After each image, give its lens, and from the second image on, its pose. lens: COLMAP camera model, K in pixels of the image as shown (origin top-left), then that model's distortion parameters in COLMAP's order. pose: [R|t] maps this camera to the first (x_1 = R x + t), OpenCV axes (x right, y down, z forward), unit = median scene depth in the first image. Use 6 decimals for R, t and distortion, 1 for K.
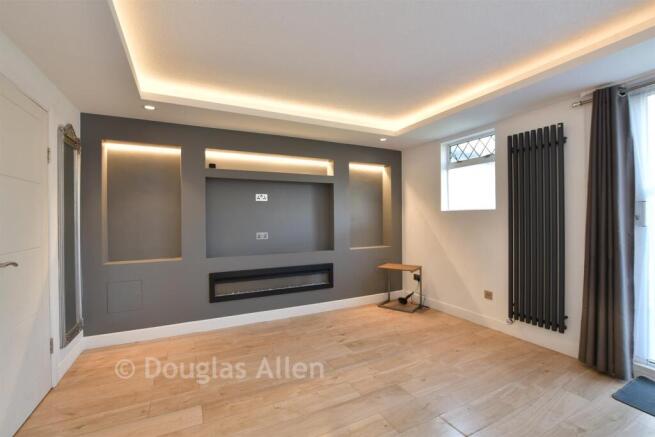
lens RADIAL K [[286.2, 0, 328.7], [0, 286.2, 218.5], [0, 0, 1]] dist [-0.031217, 0.000703]
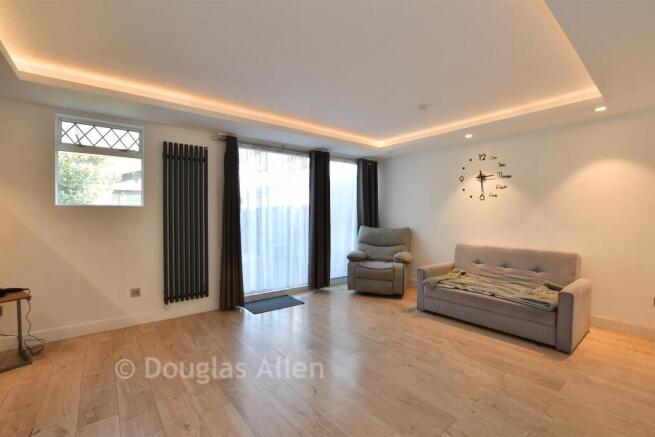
lens RADIAL K [[286.2, 0, 327.5], [0, 286.2, 216.6], [0, 0, 1]] dist [-0.031217, 0.000703]
pose [[-0.209914, 0.004150, 0.977711, -0.652247], [0.003299, 0.999988, -0.003536, 0.012588], [-0.977714, 0.002483, -0.209925, 0.665720]]
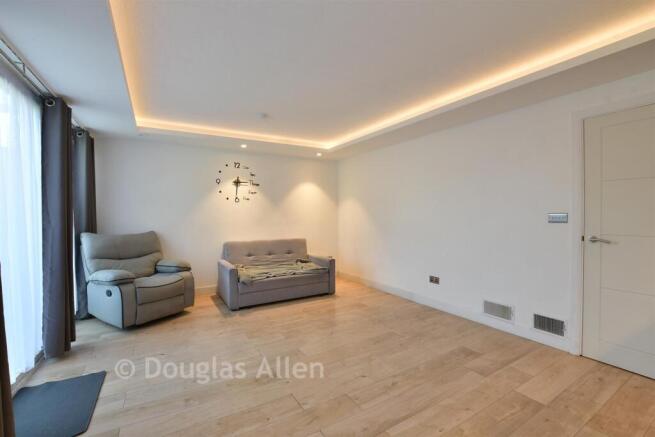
lens RADIAL K [[286.2, 0, 325.8], [0, 286.2, 218.8], [0, 0, 1]] dist [-0.031217, 0.000703]
pose [[-0.997608, 0.016369, -0.067163, 0.251452], [0.015048, 0.999684, 0.020129, -0.003853], [0.067471, 0.019071, -0.997539, 1.351645]]
